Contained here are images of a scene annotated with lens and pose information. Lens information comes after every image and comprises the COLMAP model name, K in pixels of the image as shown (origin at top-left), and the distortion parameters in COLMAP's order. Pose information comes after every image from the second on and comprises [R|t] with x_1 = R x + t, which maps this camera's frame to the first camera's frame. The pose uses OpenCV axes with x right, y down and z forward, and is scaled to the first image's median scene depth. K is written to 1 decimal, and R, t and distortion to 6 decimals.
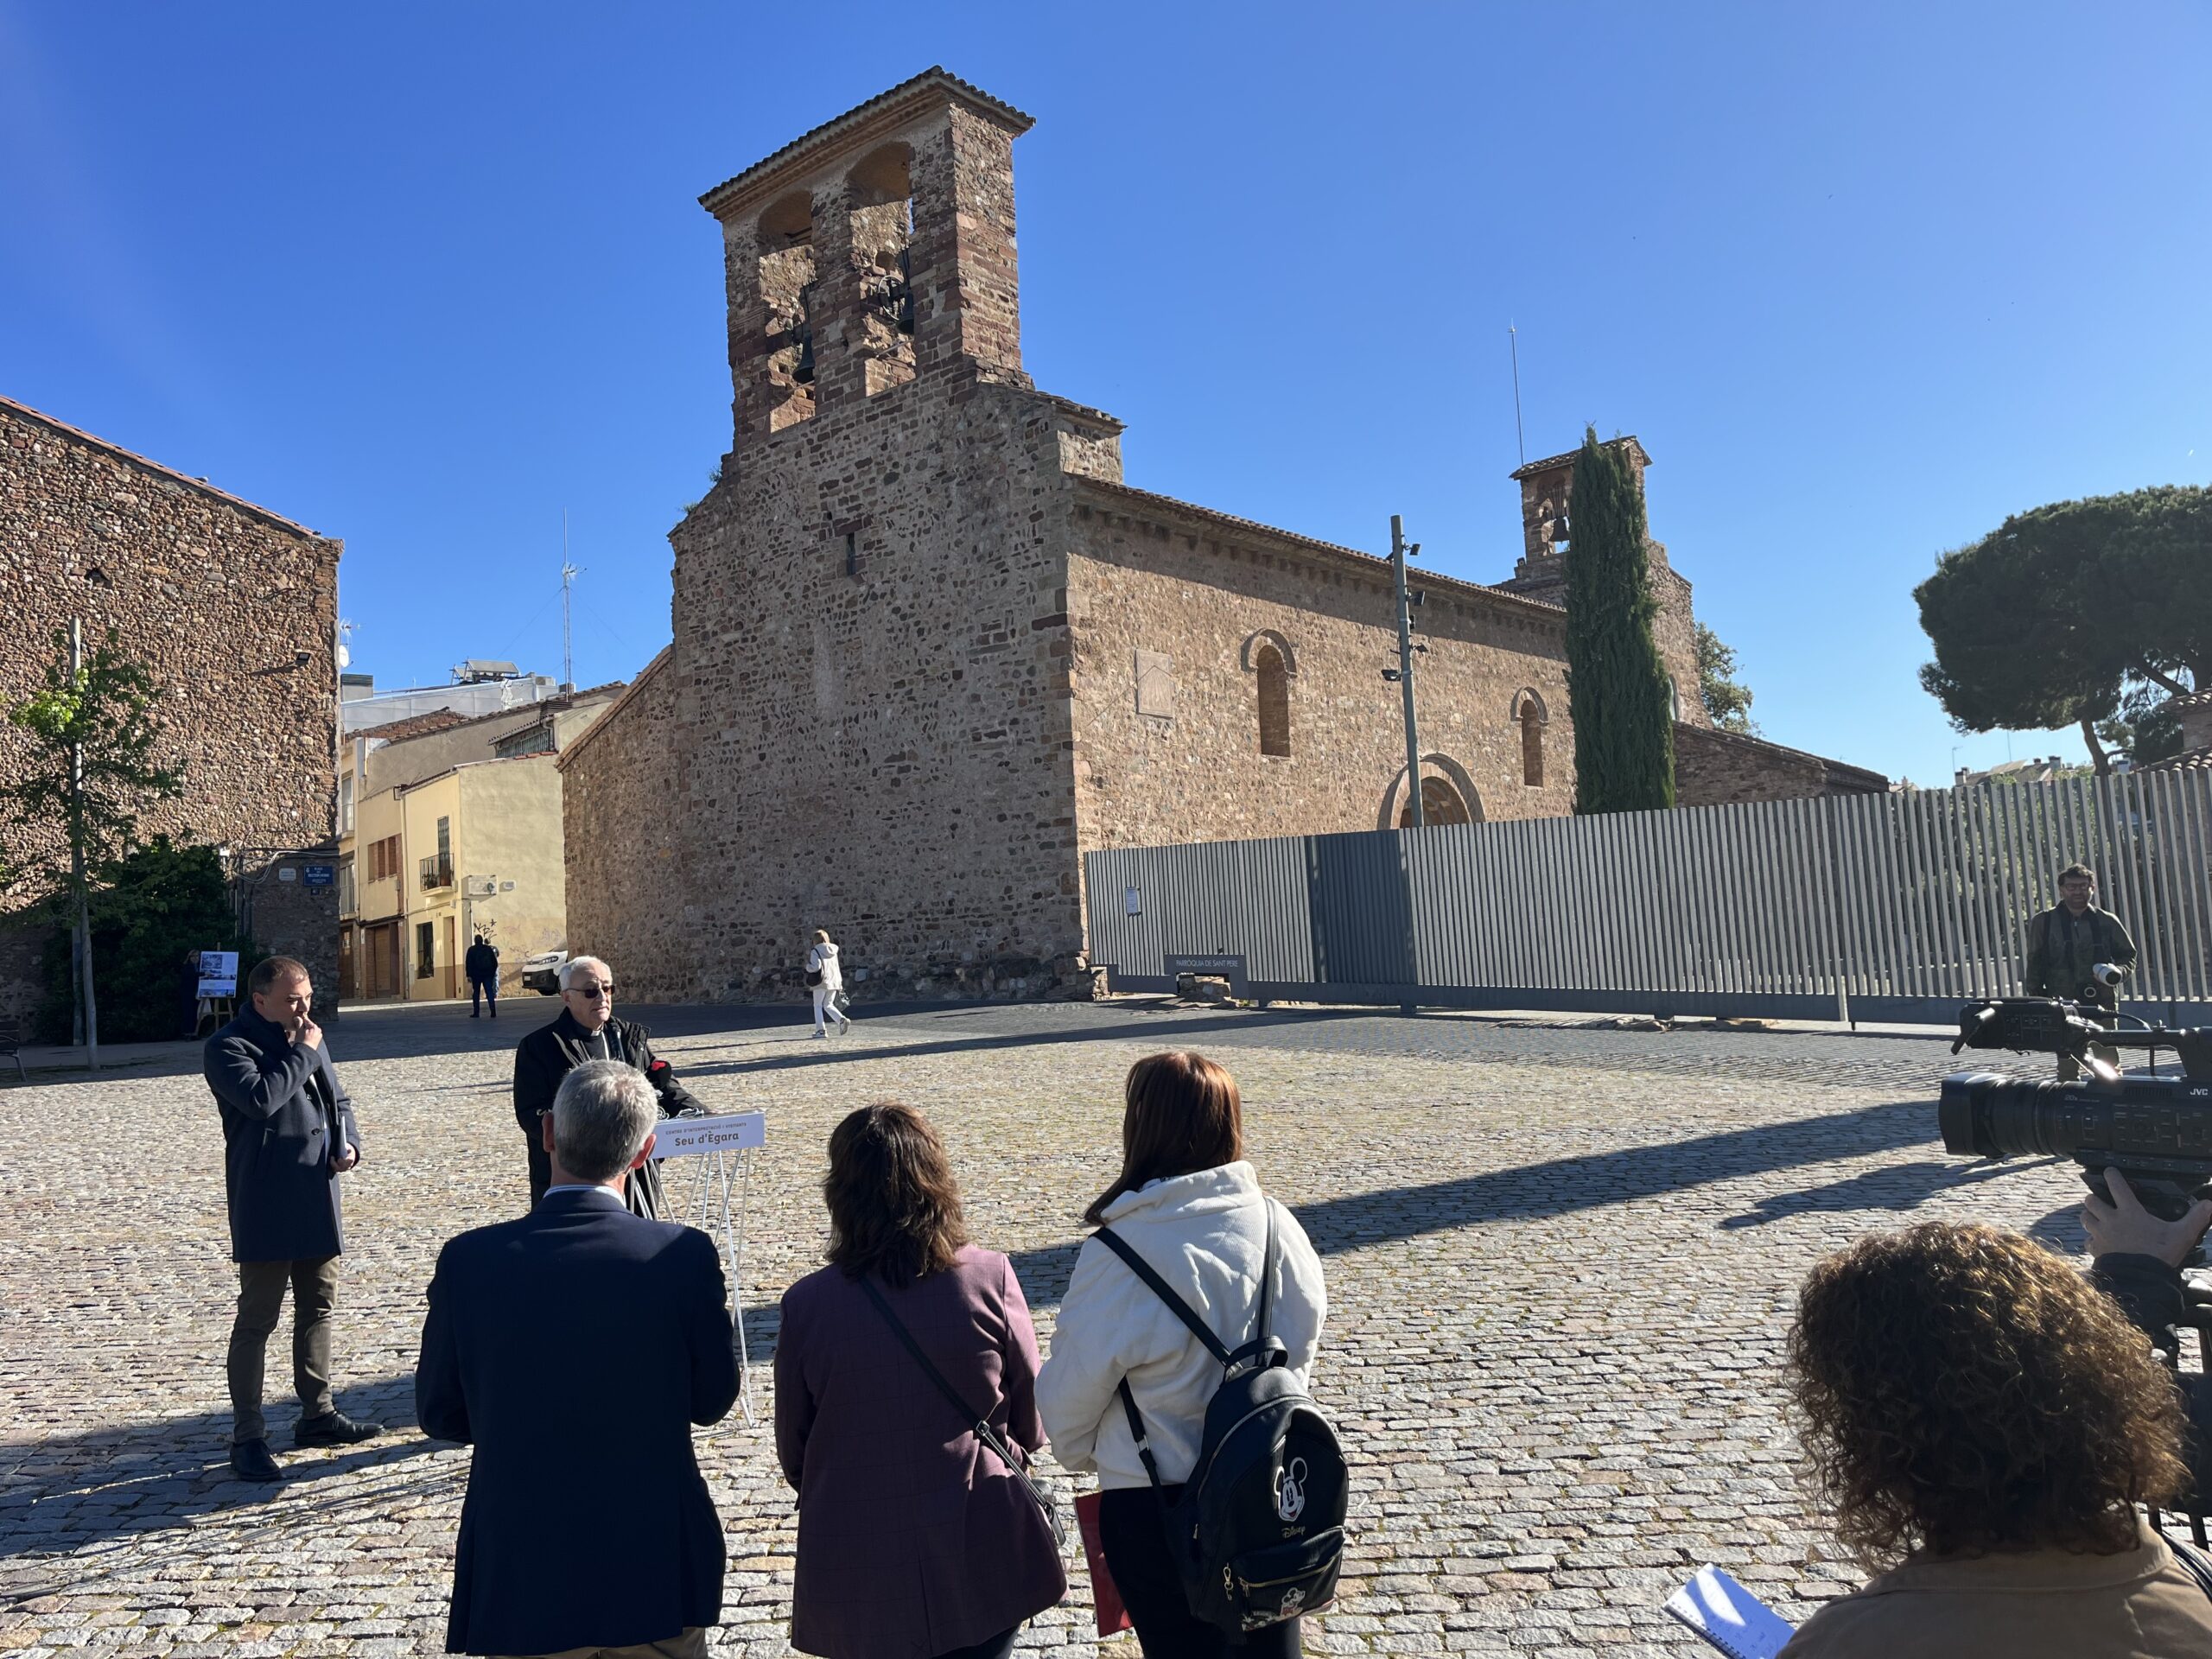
lens RADIAL K [[1681.1, 0, 1111.6], [0, 1681.1, 846.5], [0, 0, 1]] dist [0.051387, -0.087214]
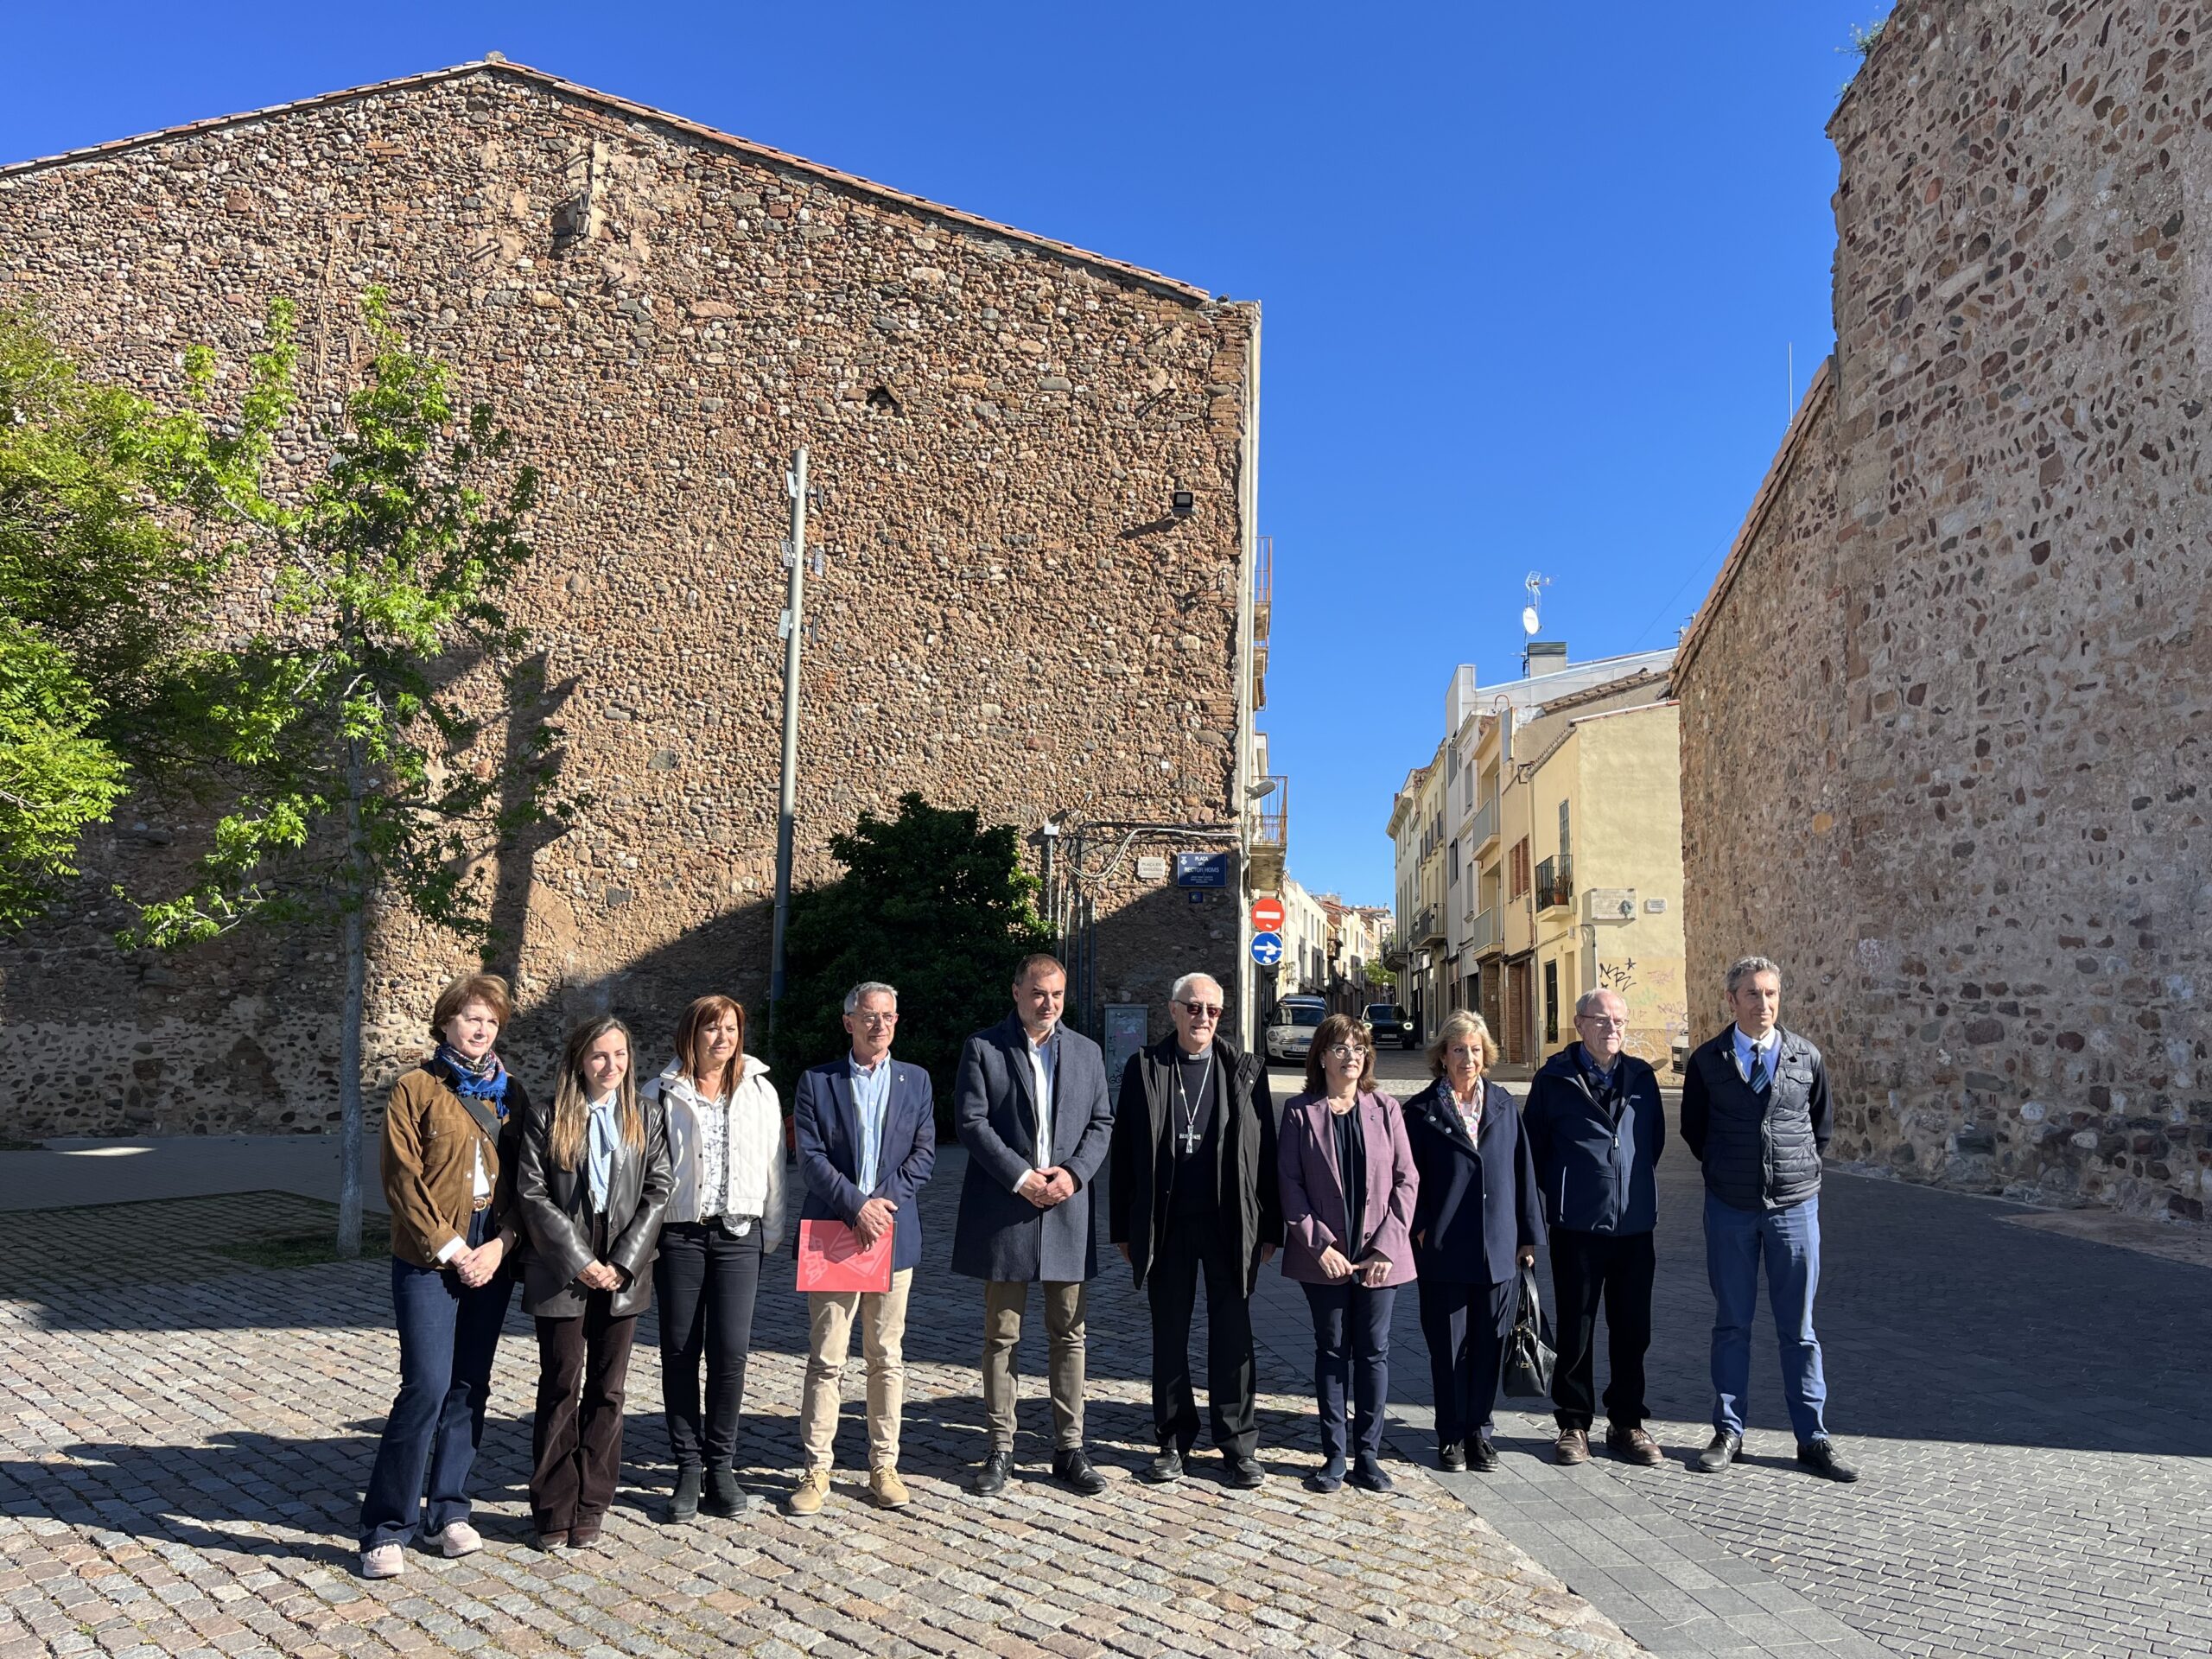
lens RADIAL K [[1682.1, 0, 1109.0], [0, 1682.1, 836.1], [0, 0, 1]] dist [0.072187, -0.103280]
pose [[0.720194, -0.018318, -0.693531, -0.095434], [-0.002462, 0.999578, -0.028958, 0.023424], [0.693768, 0.022563, 0.719845, 0.593454]]
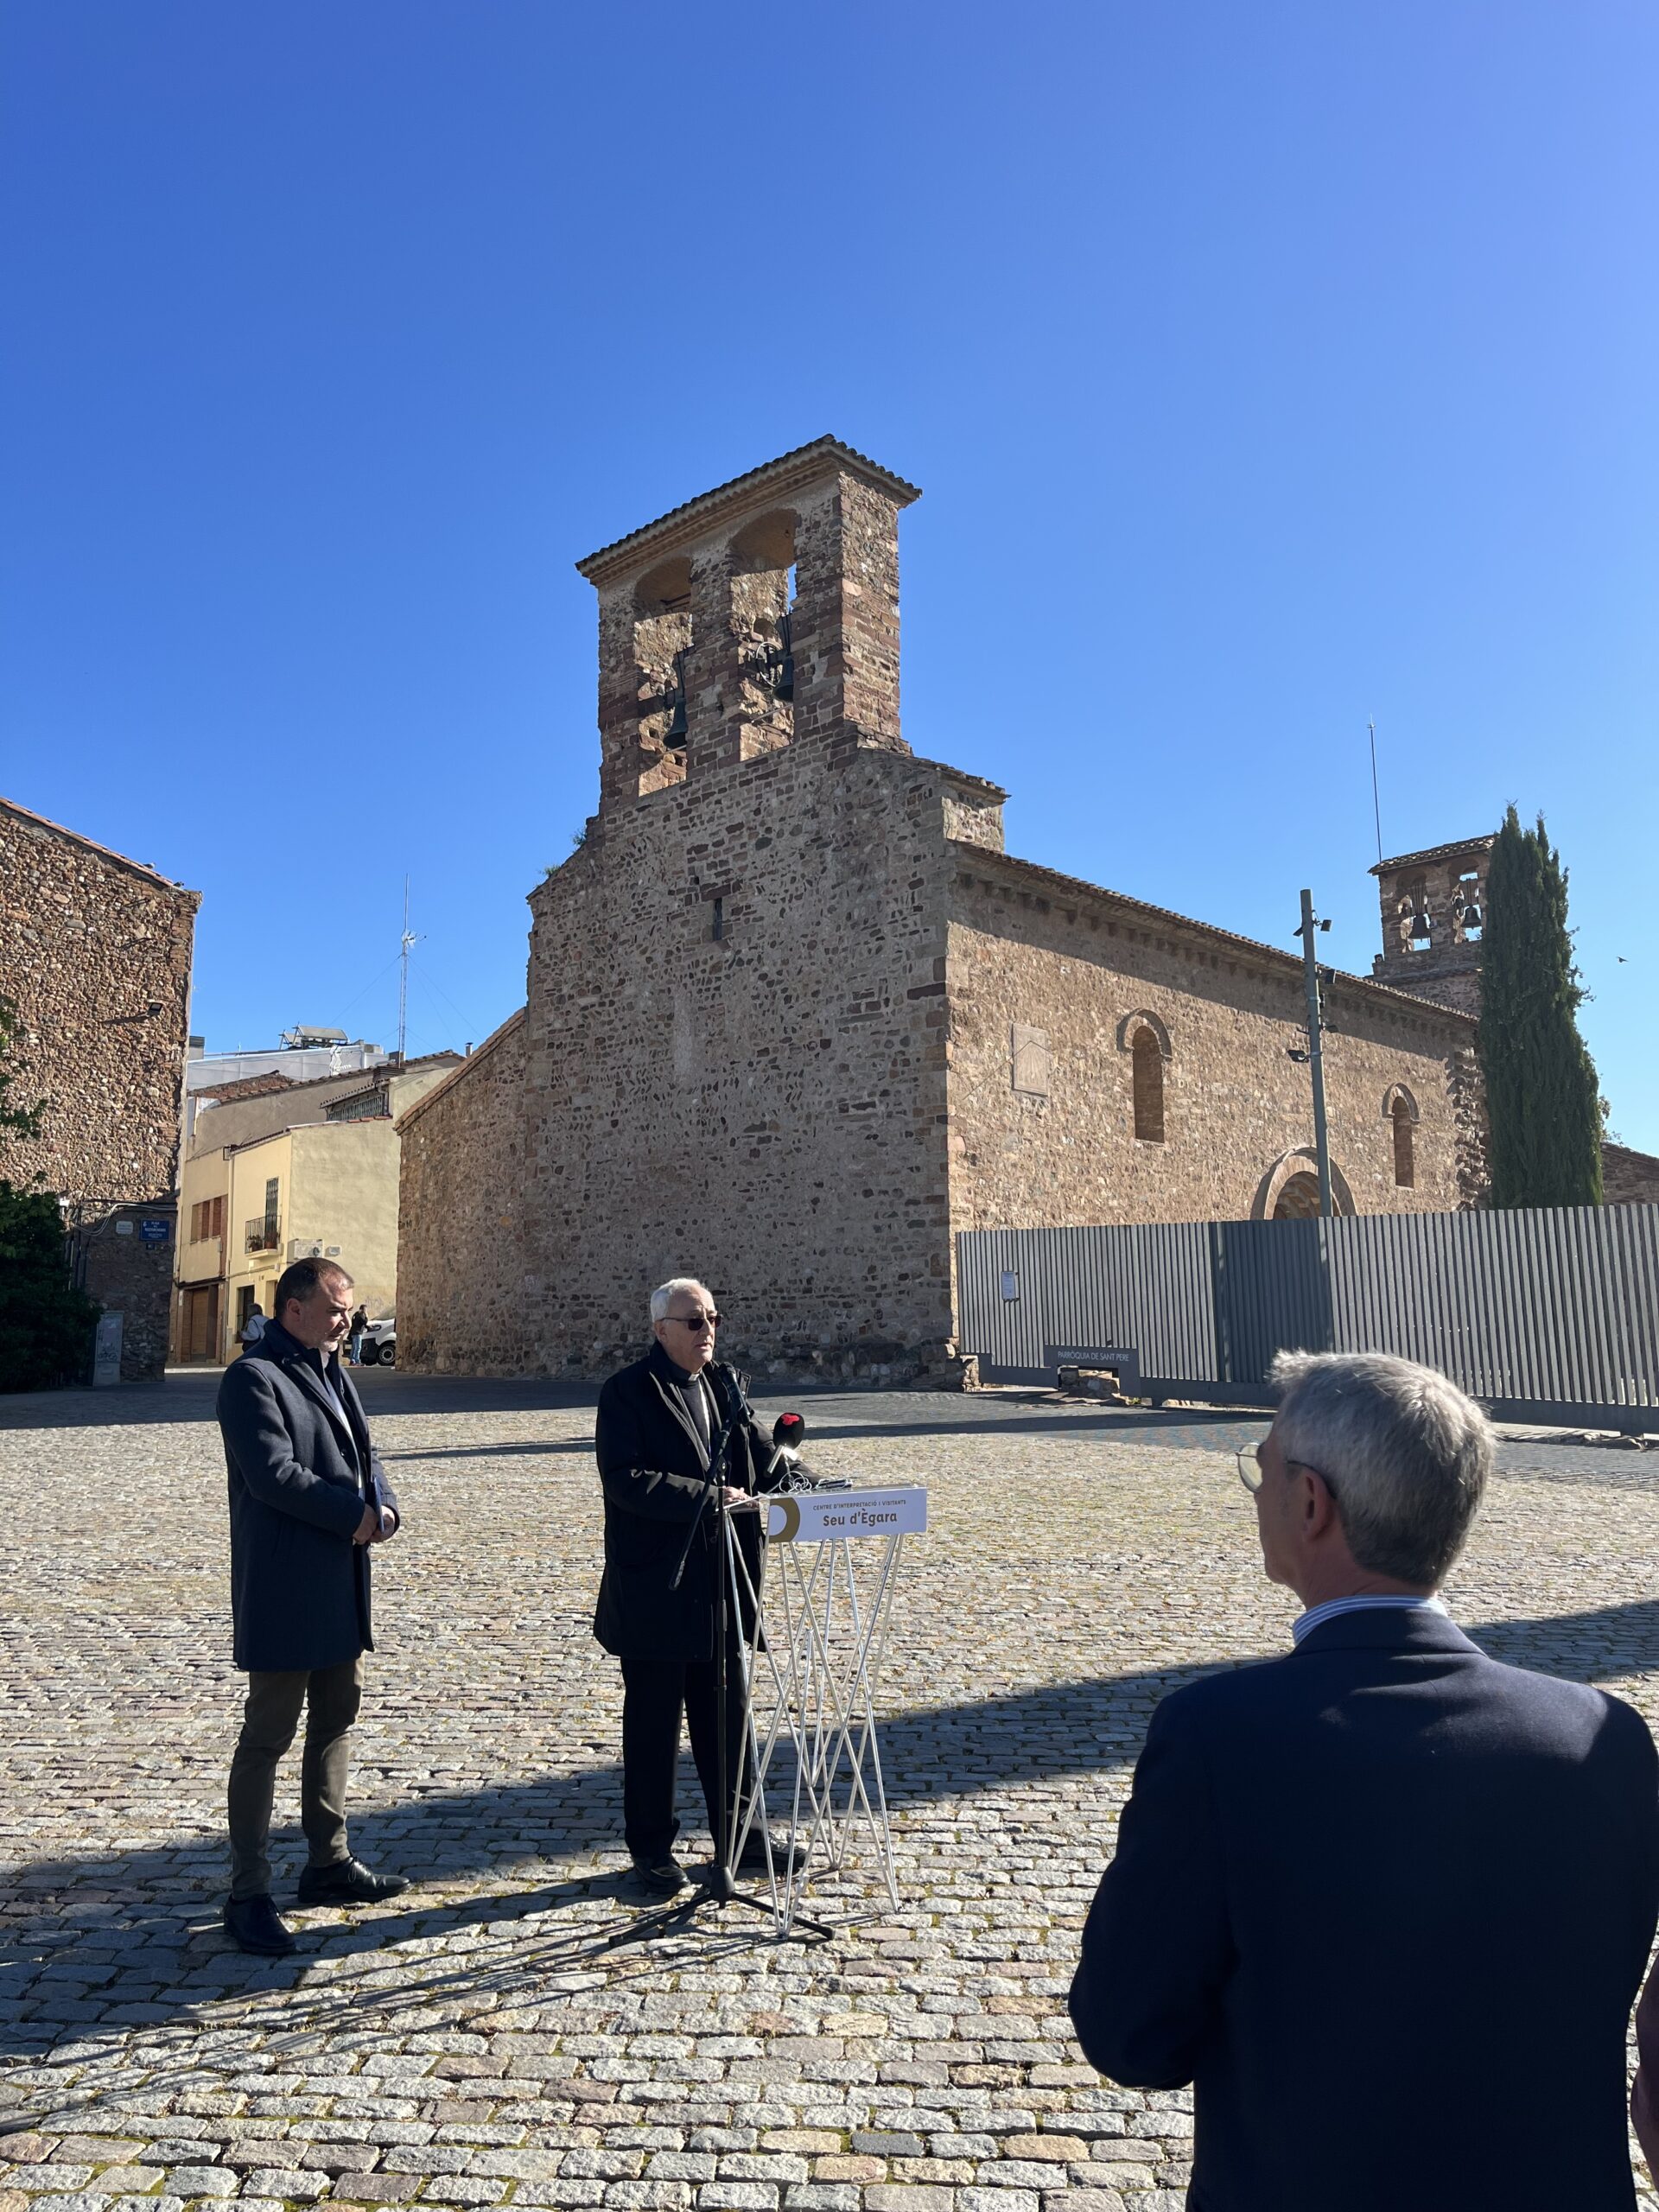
lens RADIAL K [[1682.1, 0, 829.5], [0, 1682.1, 1106.0], [0, 0, 1]] dist [0.072187, -0.103280]
pose [[0.998346, 0.034969, -0.045644, -0.041070], [-0.038494, 0.996148, -0.078787, 0.008623], [0.042713, 0.080413, 0.995846, 0.039794]]
